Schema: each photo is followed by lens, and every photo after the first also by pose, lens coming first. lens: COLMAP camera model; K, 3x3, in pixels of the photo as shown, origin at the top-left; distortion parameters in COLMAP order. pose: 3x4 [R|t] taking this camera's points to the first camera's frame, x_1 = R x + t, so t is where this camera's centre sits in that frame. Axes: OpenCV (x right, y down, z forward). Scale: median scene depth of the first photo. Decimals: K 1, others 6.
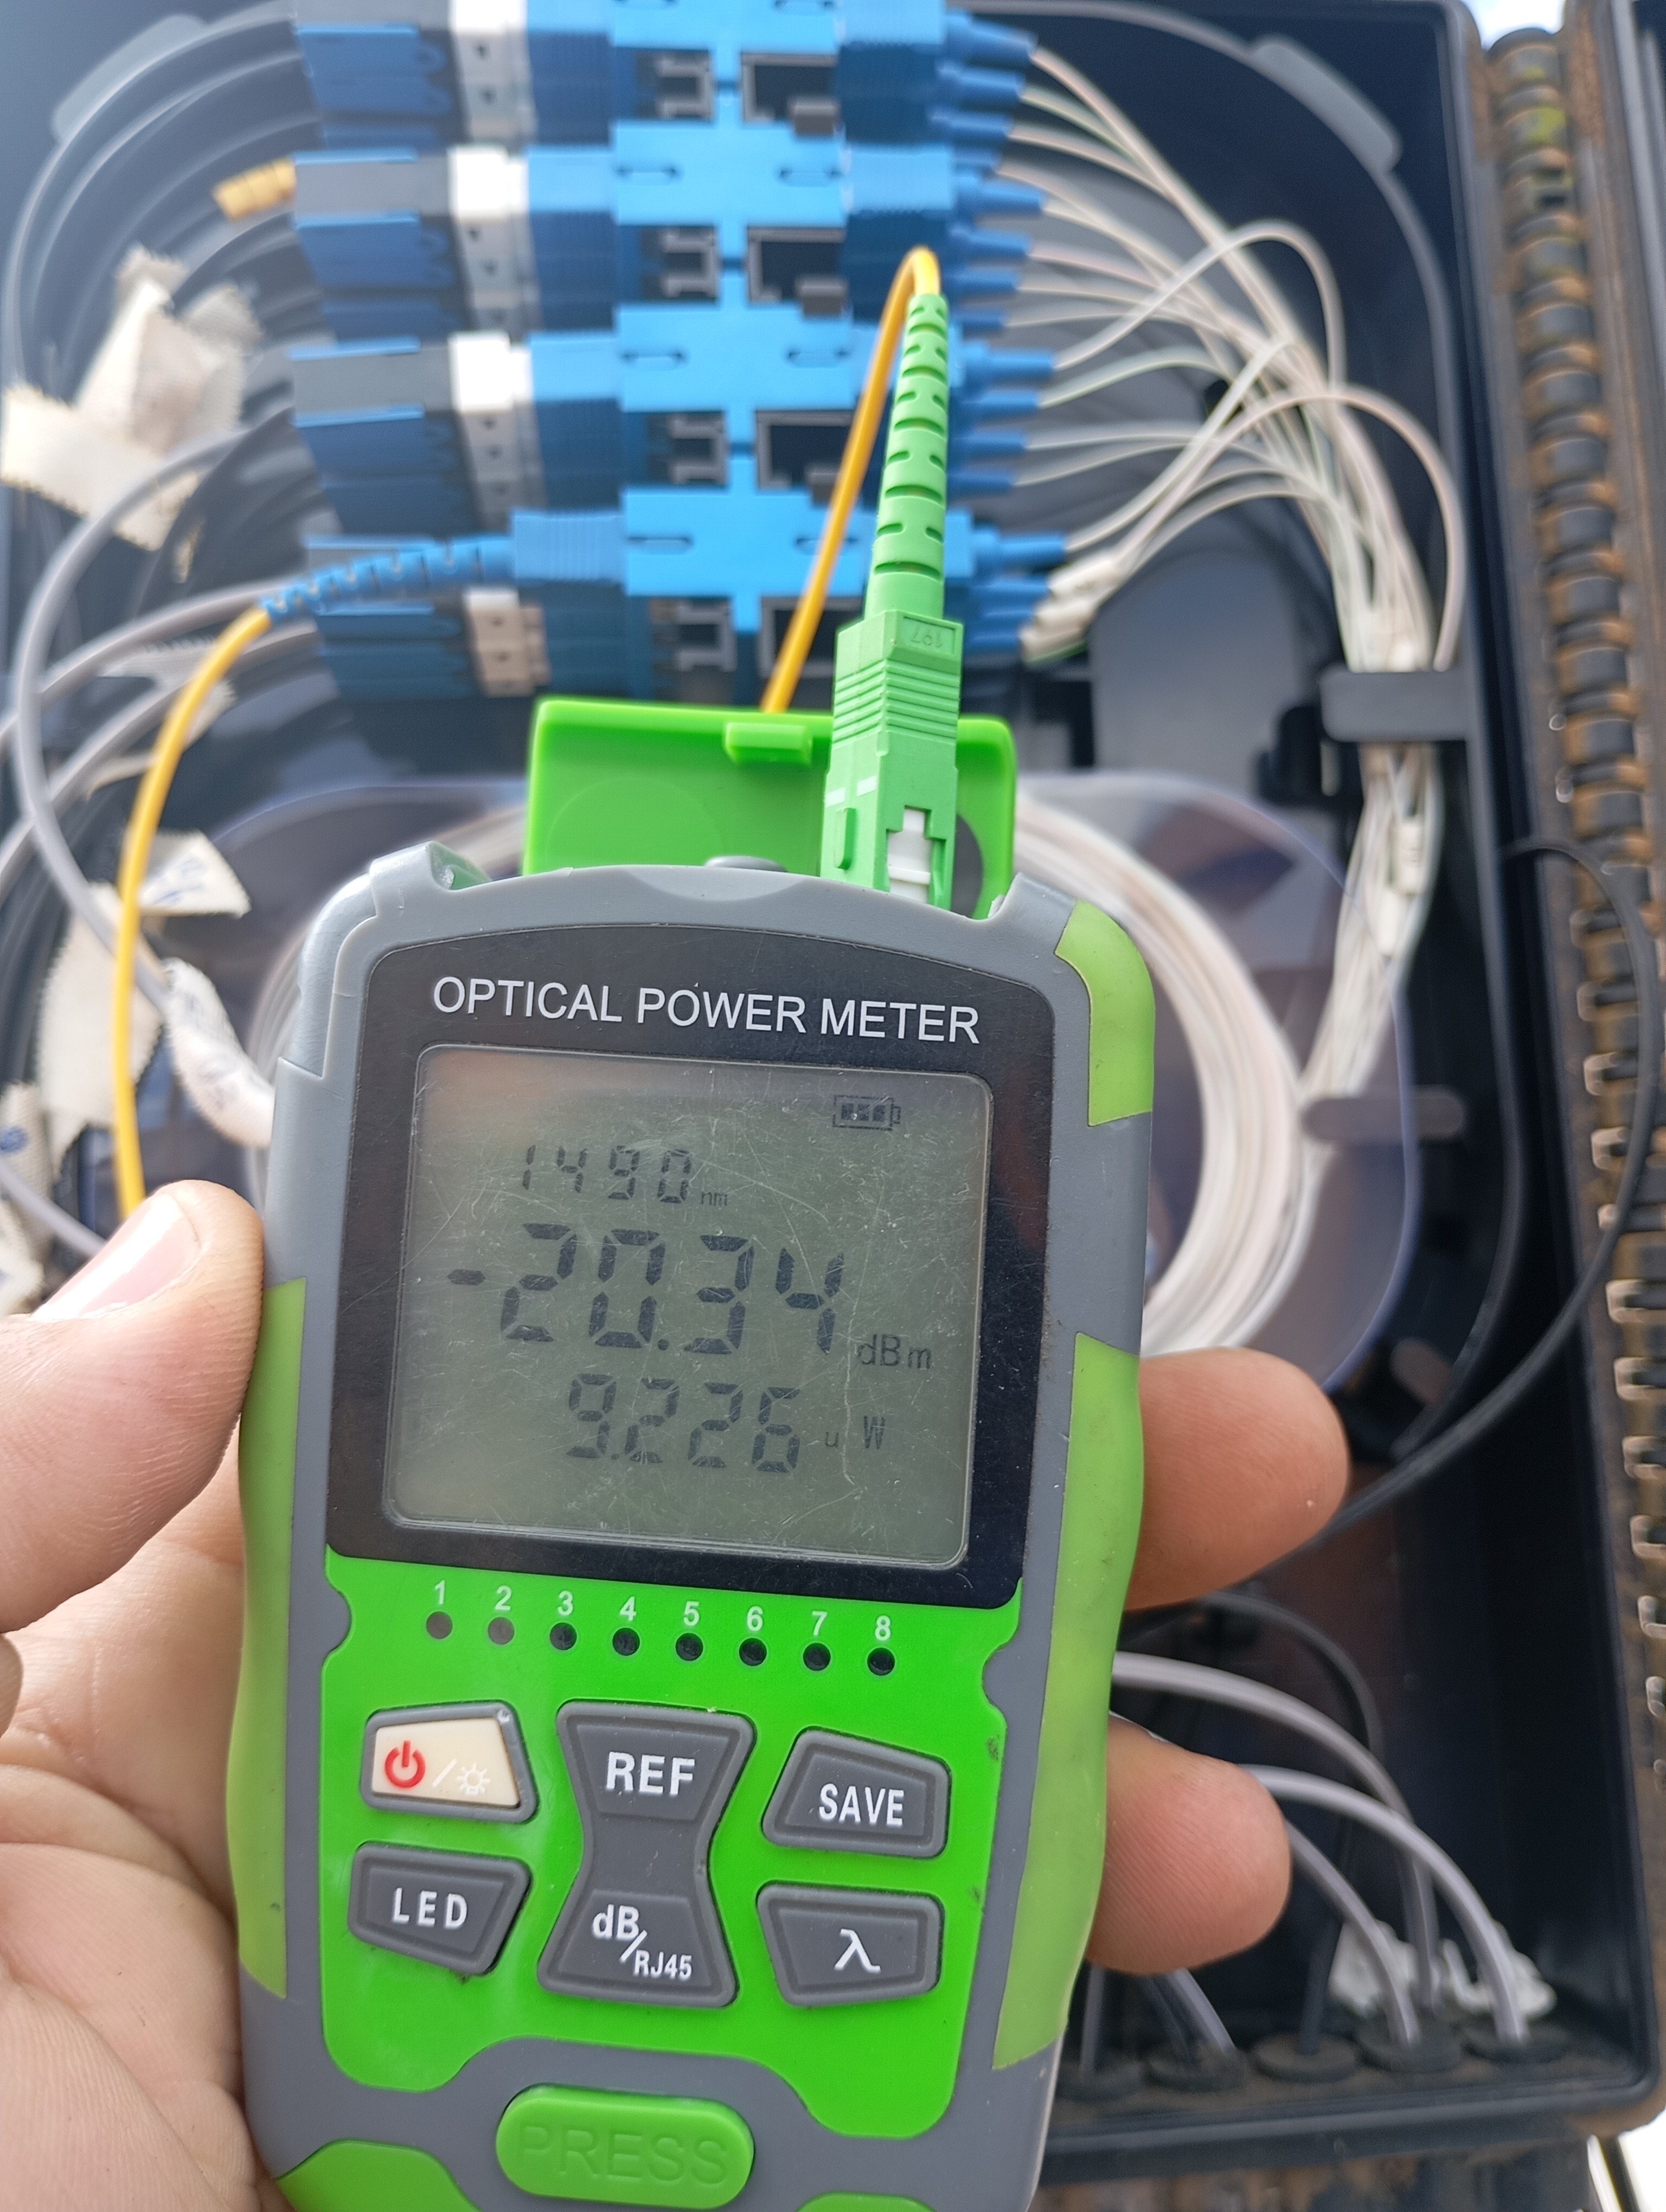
lens RADIAL K [[1768.8, 0, 821.3], [0, 1768.8, 1097.1], [0, 0, 1]] dist [-0.041330, -0.009305]
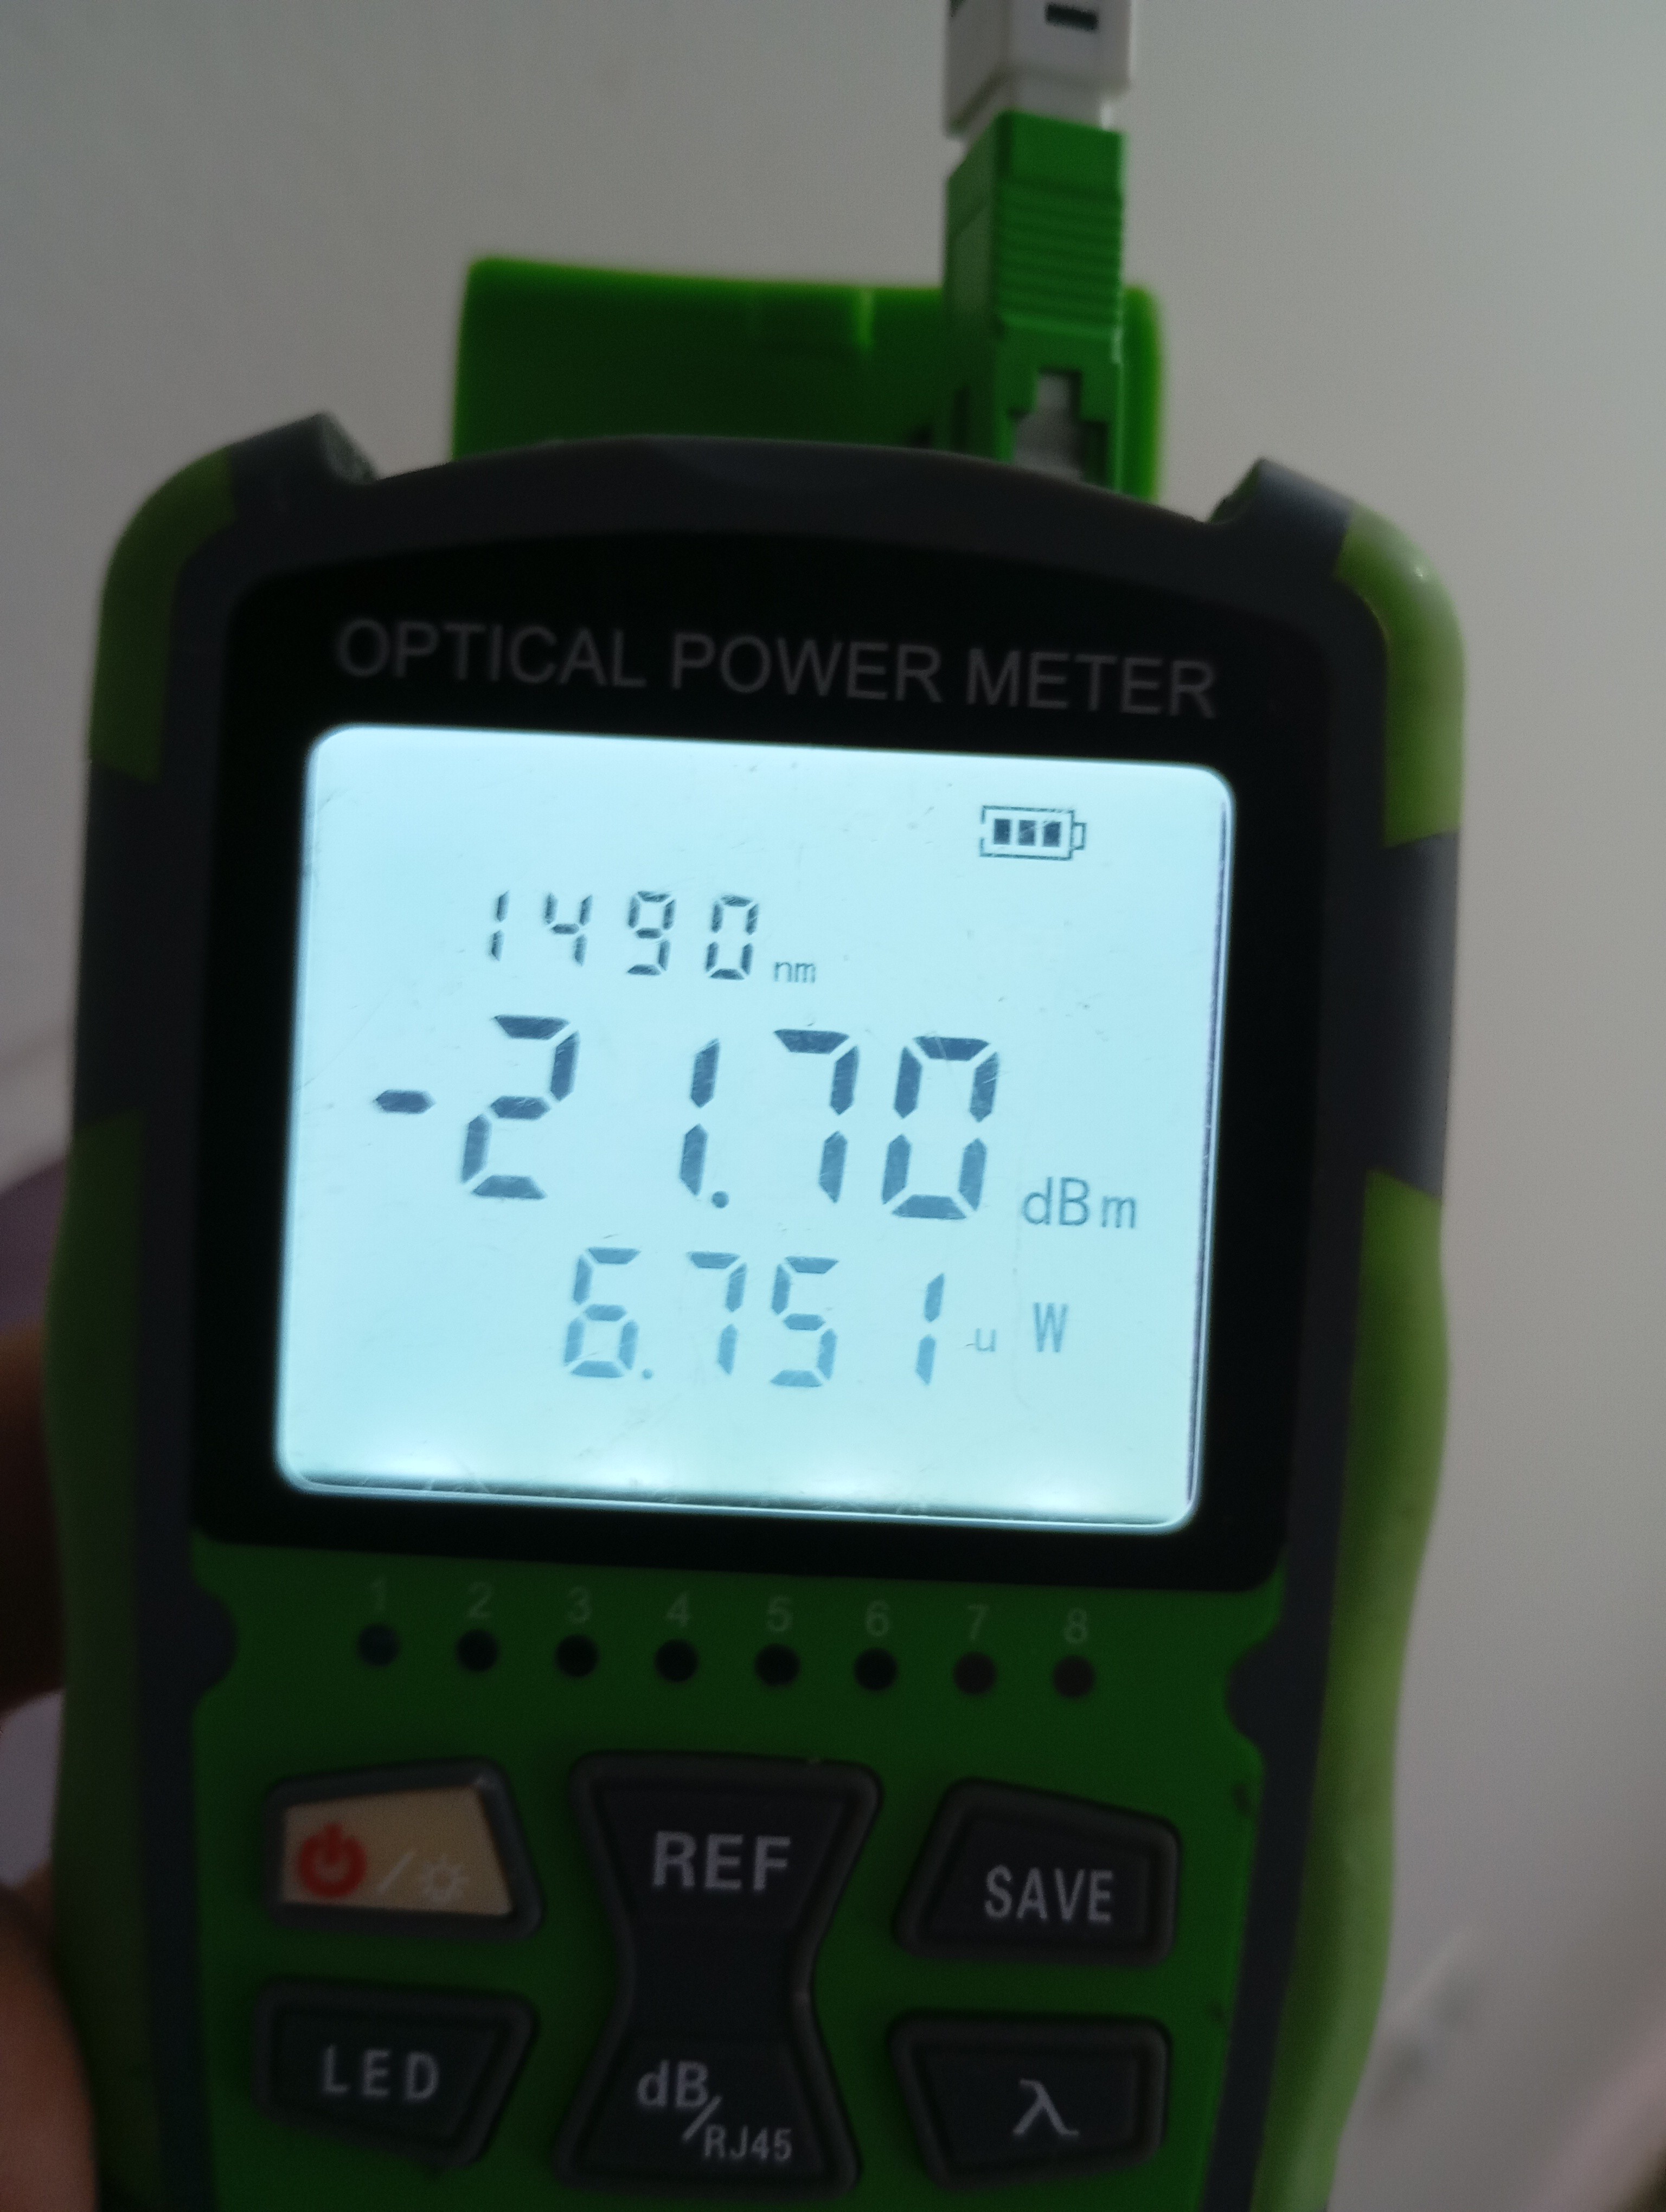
lens RADIAL K [[1768.8, 0, 851.4], [0, 1768.8, 1109.8], [0, 0, 1]] dist [-0.041330, -0.009305]
pose [[0.997067, -0.015110, 0.075032, -0.092238], [0.008928, 0.996587, 0.082060, 0.057418], [-0.076016, -0.081150, 0.993799, 0.373244]]
